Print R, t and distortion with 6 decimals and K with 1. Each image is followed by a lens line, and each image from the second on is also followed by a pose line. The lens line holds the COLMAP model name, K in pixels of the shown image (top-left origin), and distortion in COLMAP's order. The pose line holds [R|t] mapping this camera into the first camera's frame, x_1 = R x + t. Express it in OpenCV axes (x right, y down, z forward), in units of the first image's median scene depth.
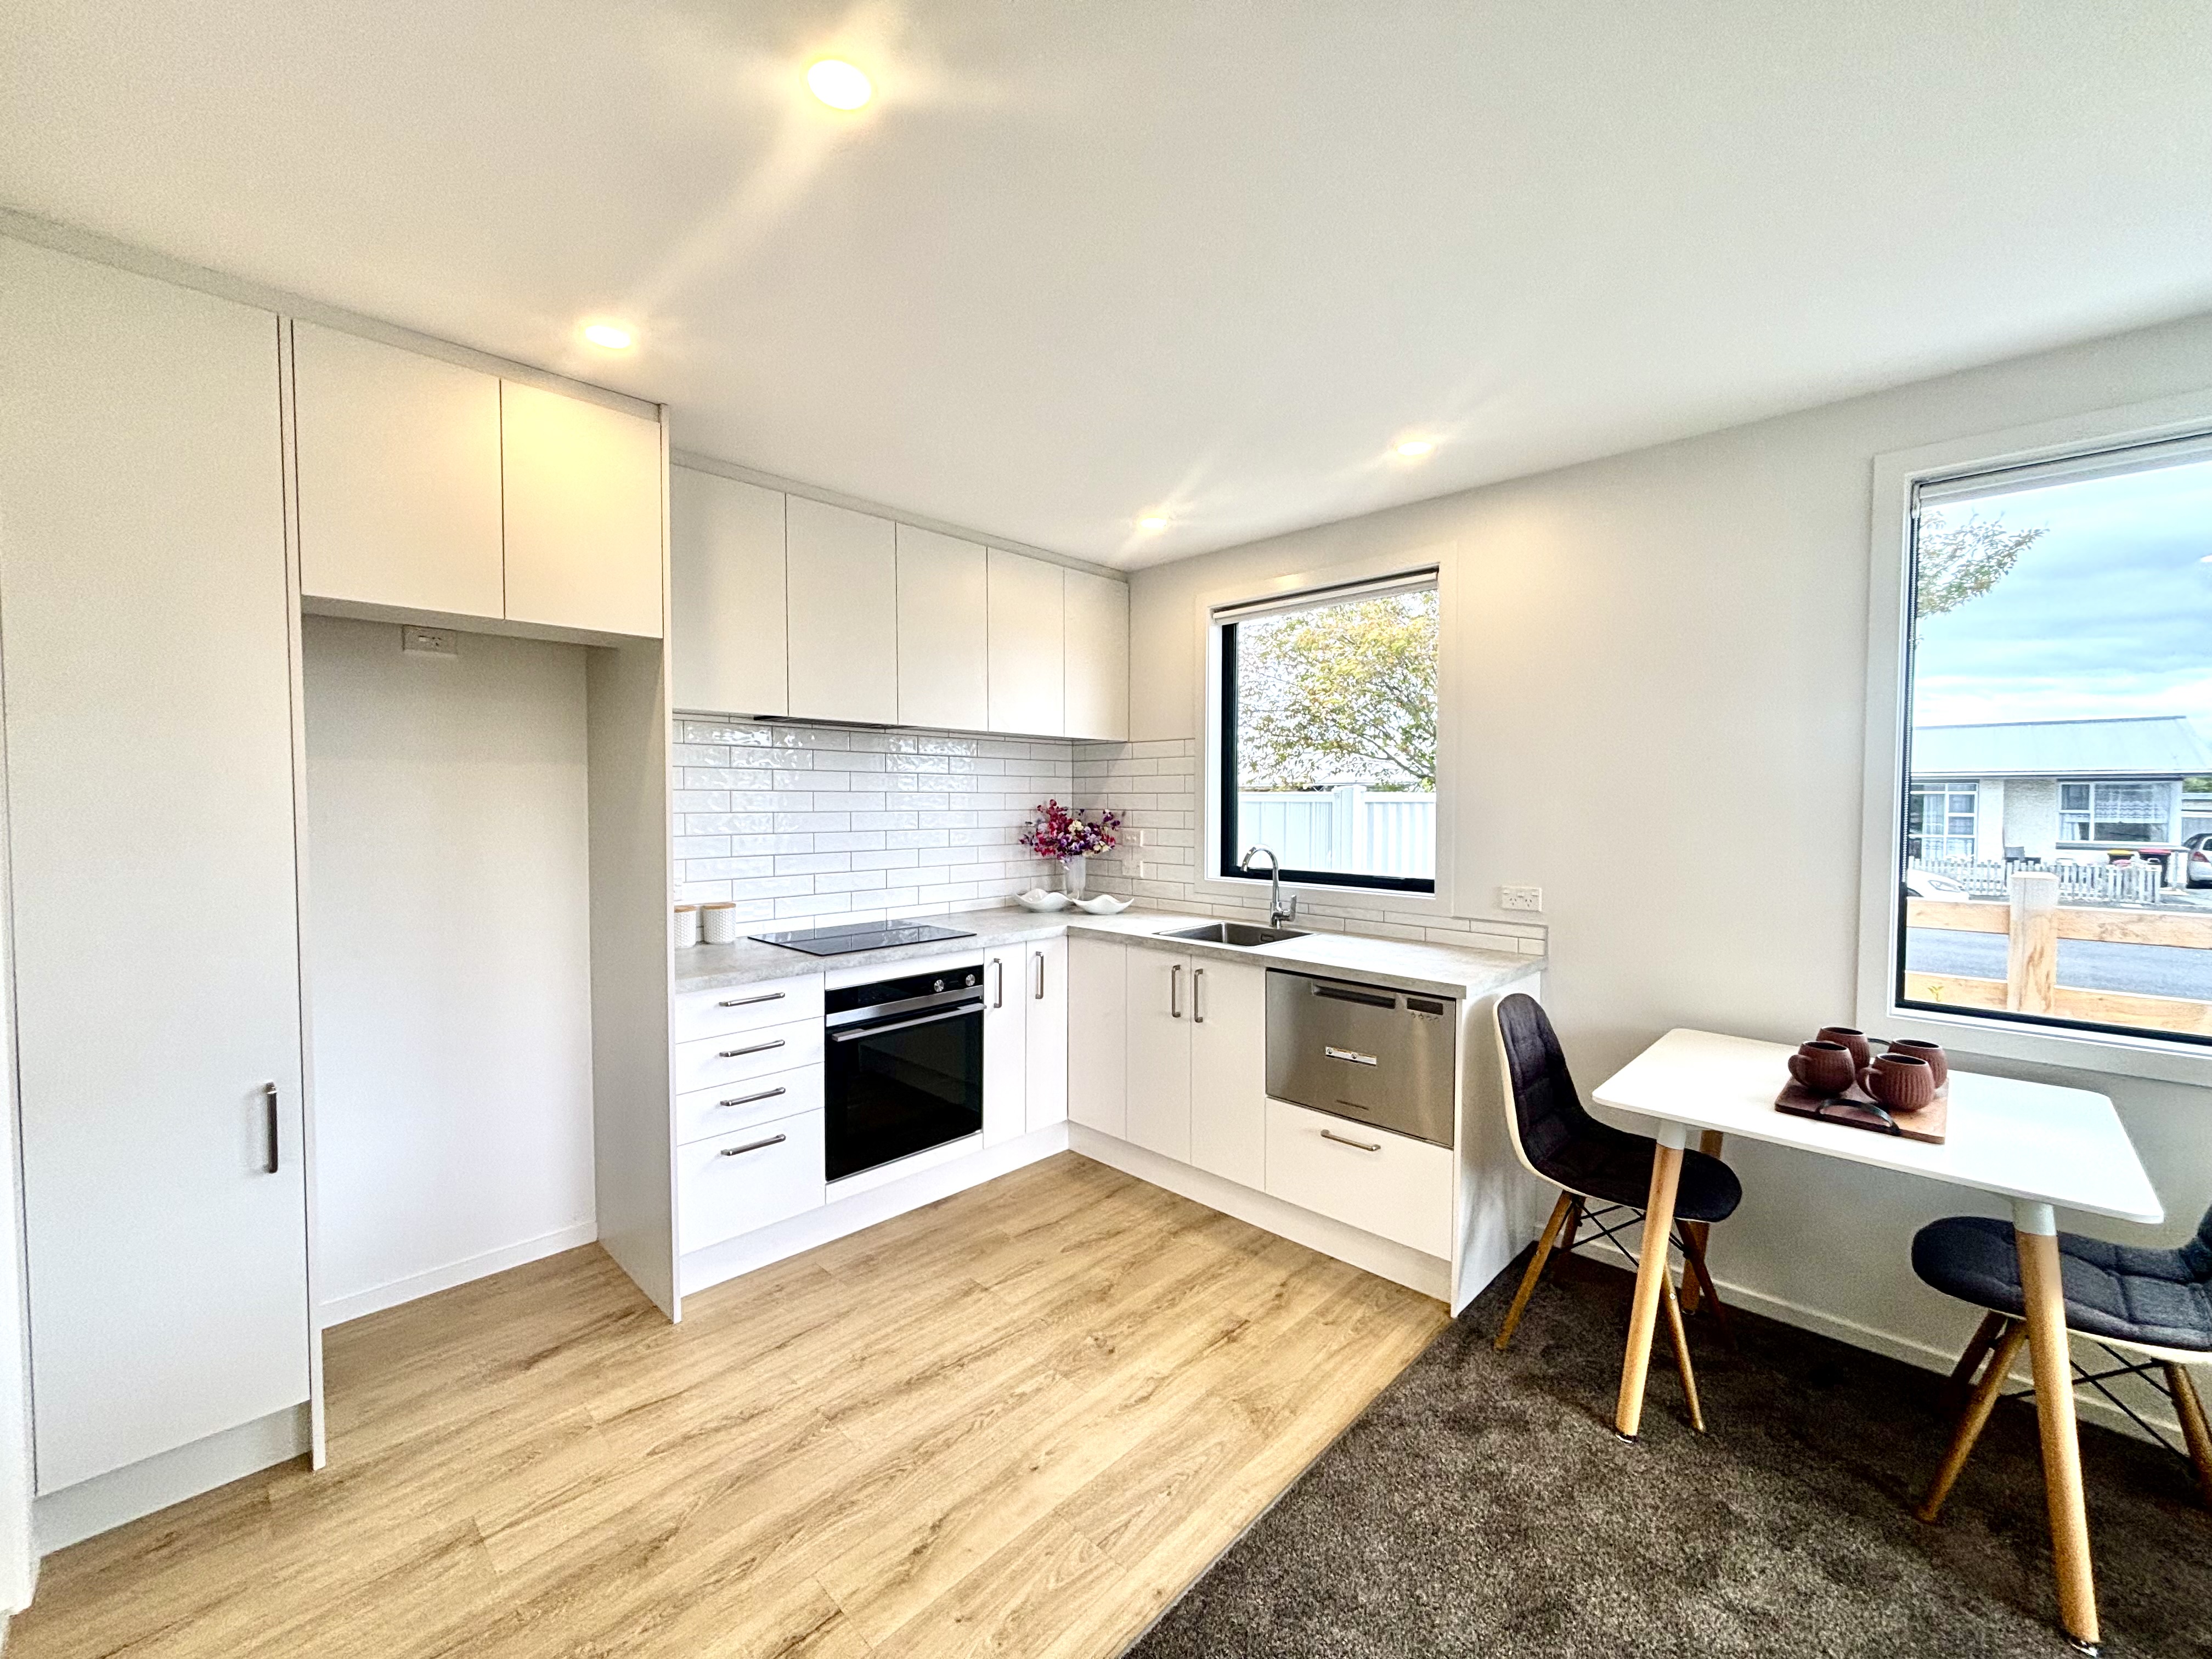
lens RADIAL K [[894.2, 0, 1114.0], [0, 894.2, 833.3], [0, 0, 1]] dist [0.010973, 0.000092]
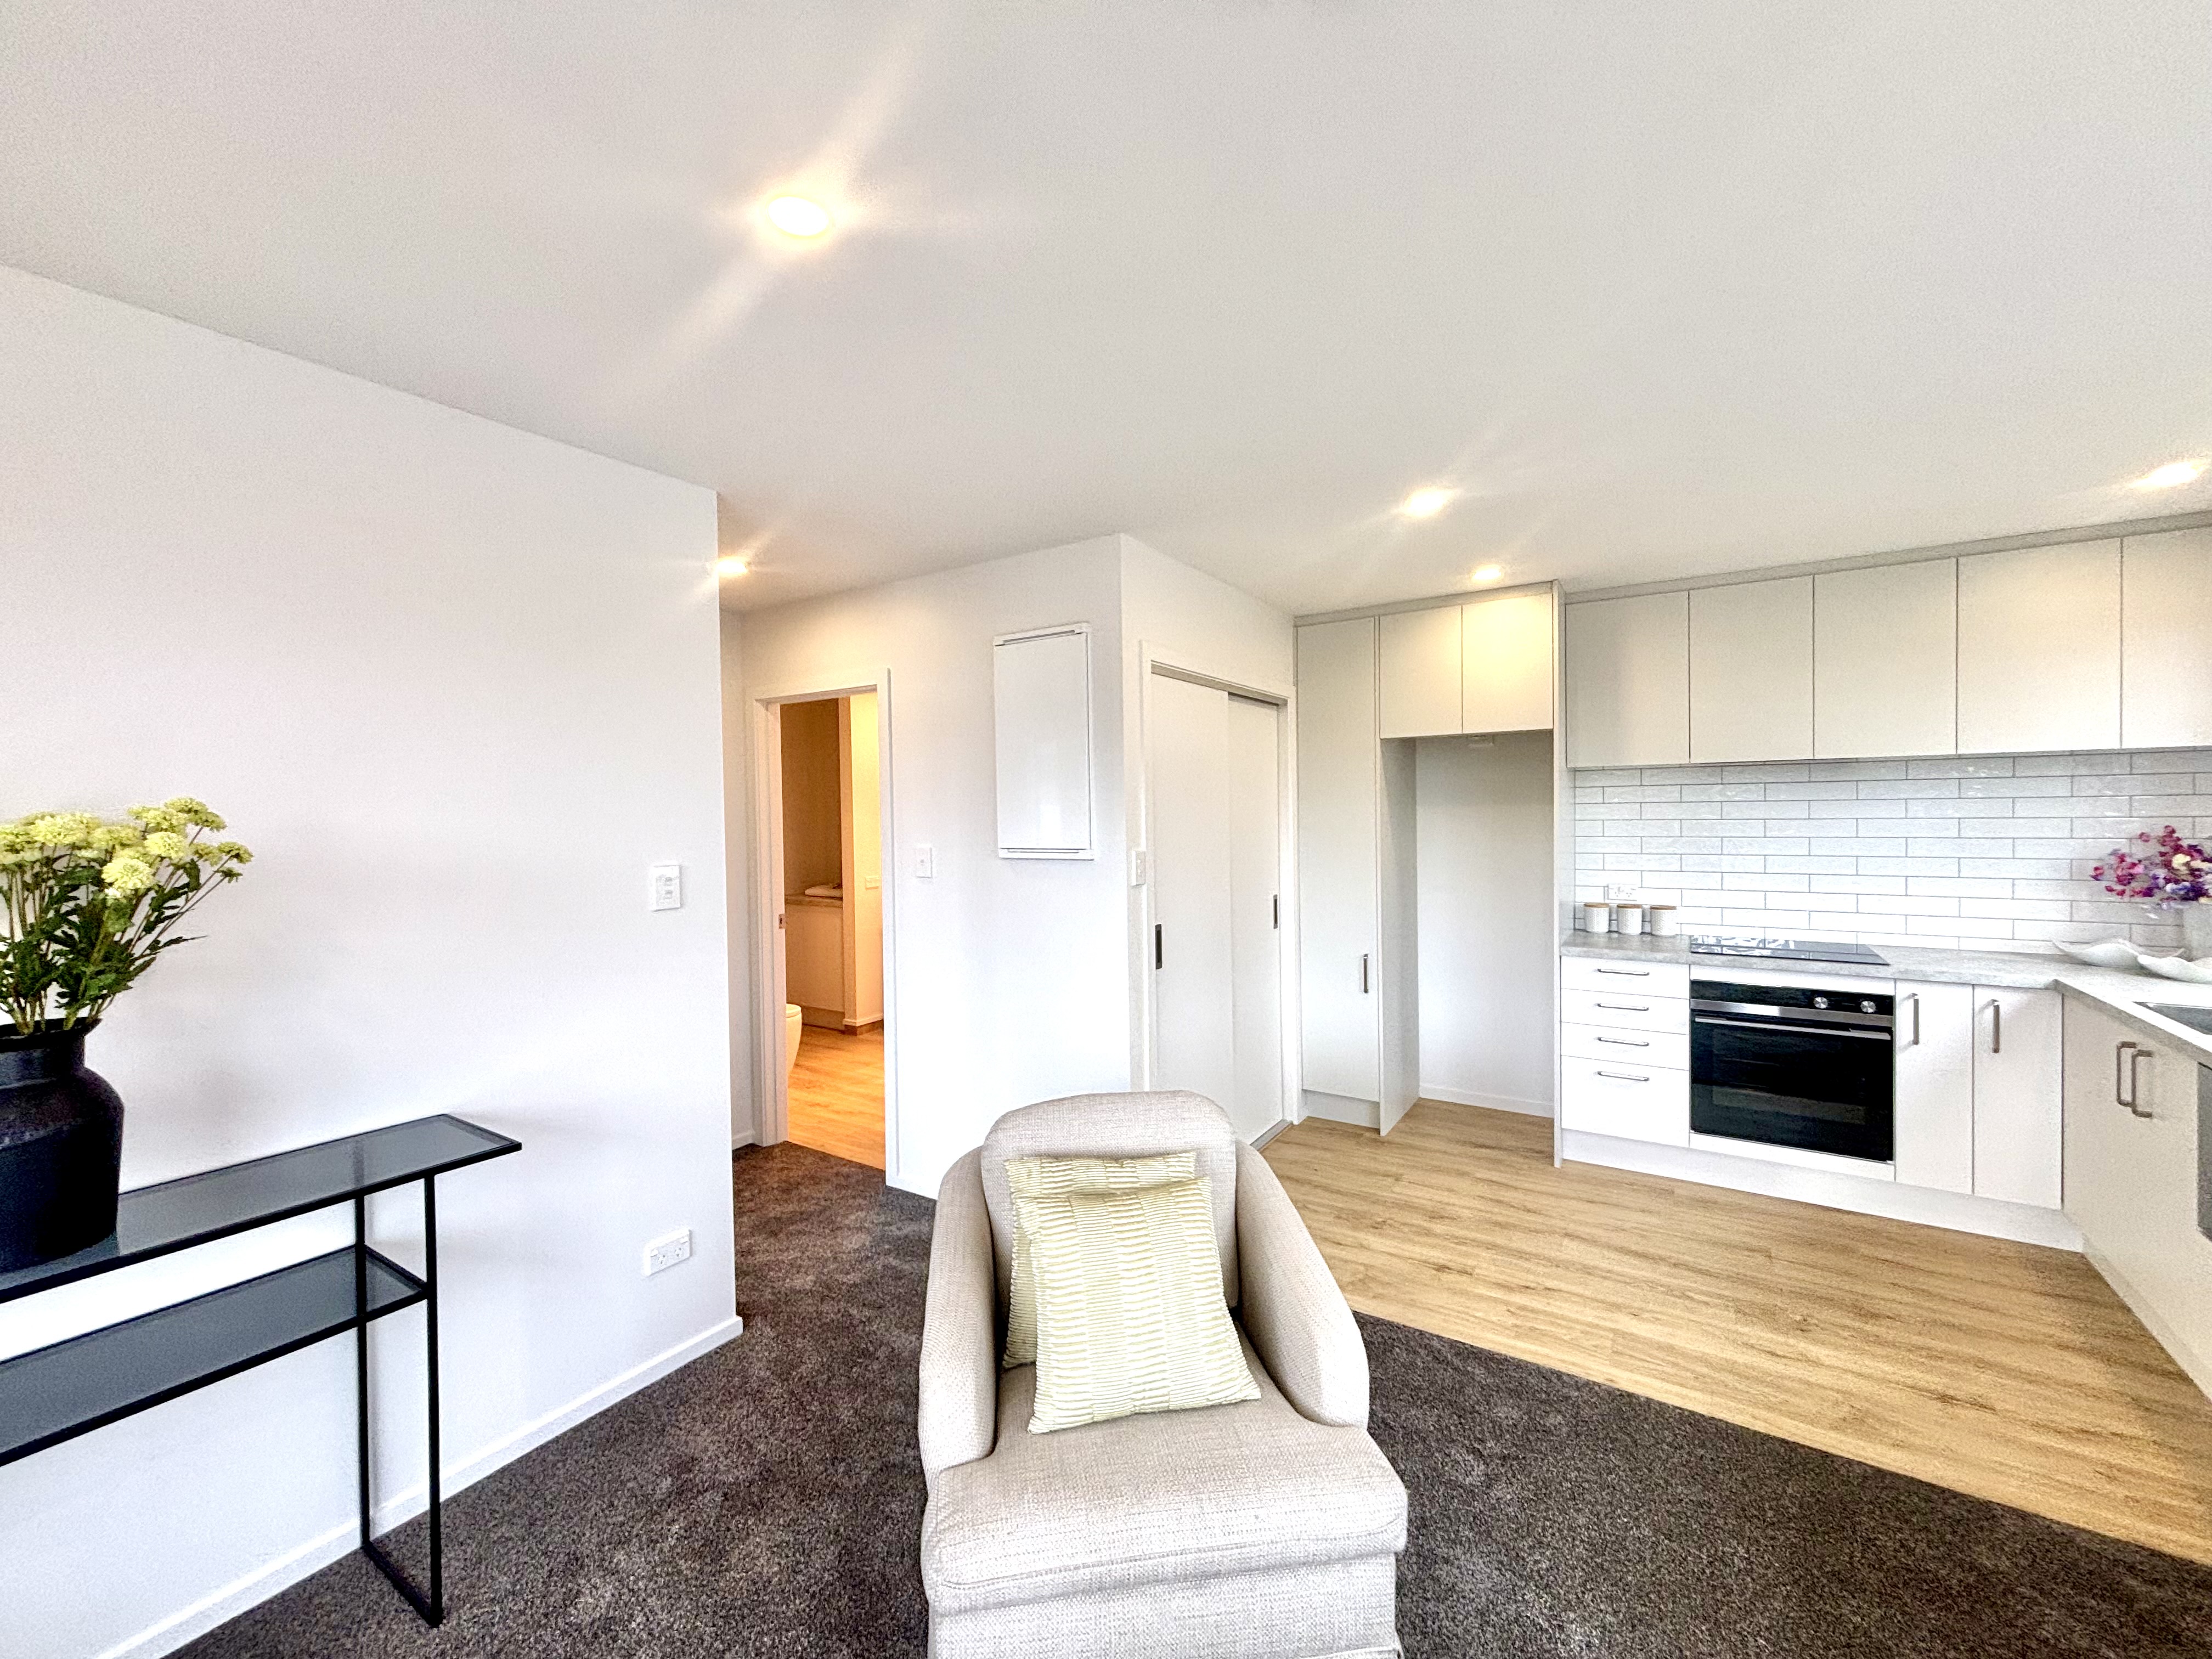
lens RADIAL K [[890.3, 0, 1106.0], [0, 890.3, 829.5], [0, 0, 1]] dist [-0.002714, -0.000044]
pose [[0.205918, 0.019390, -0.978377, 0.669866], [-0.021695, 0.999648, 0.015245, -0.036339], [0.978329, 0.018087, 0.206267, -0.070838]]
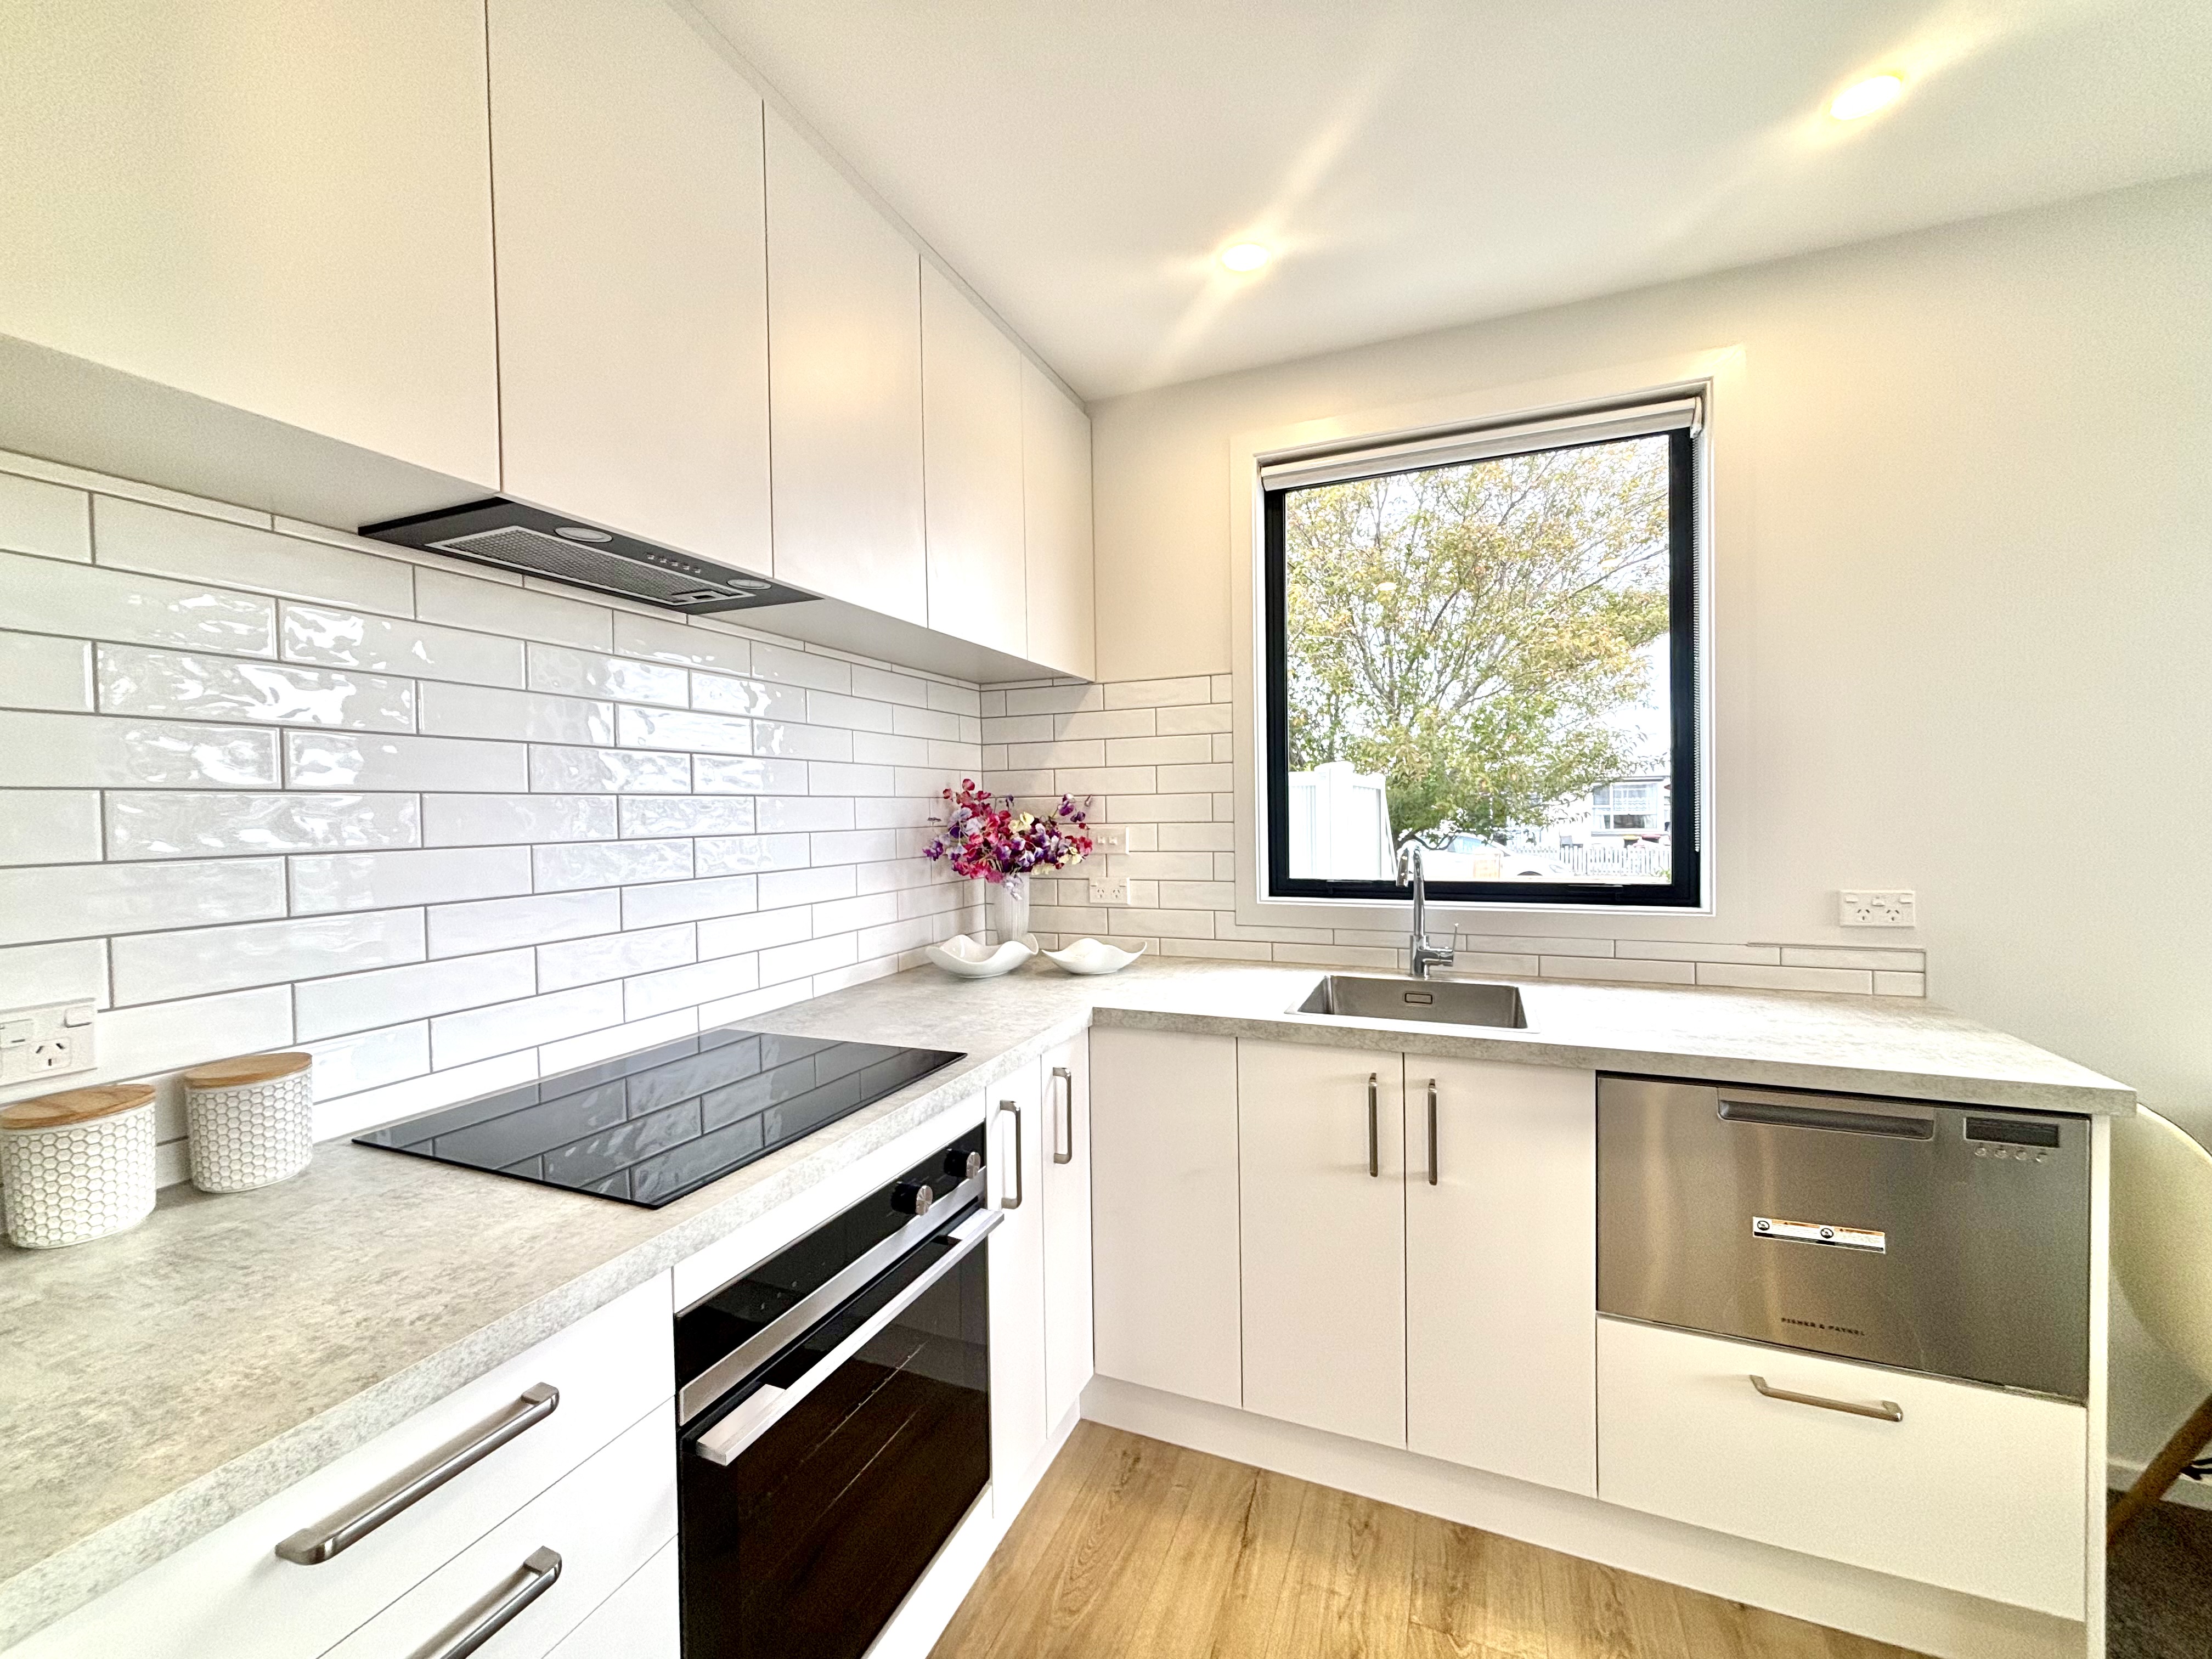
lens RADIAL K [[890.3, 0, 1106.0], [0, 890.3, 829.5], [0, 0, 1]] dist [-0.002714, -0.000044]
pose [[0.931964, -0.025976, 0.361618, -0.262279], [0.032684, 0.999388, -0.012444, 0.006764], [-0.361074, 0.023416, 0.932243, 0.579708]]
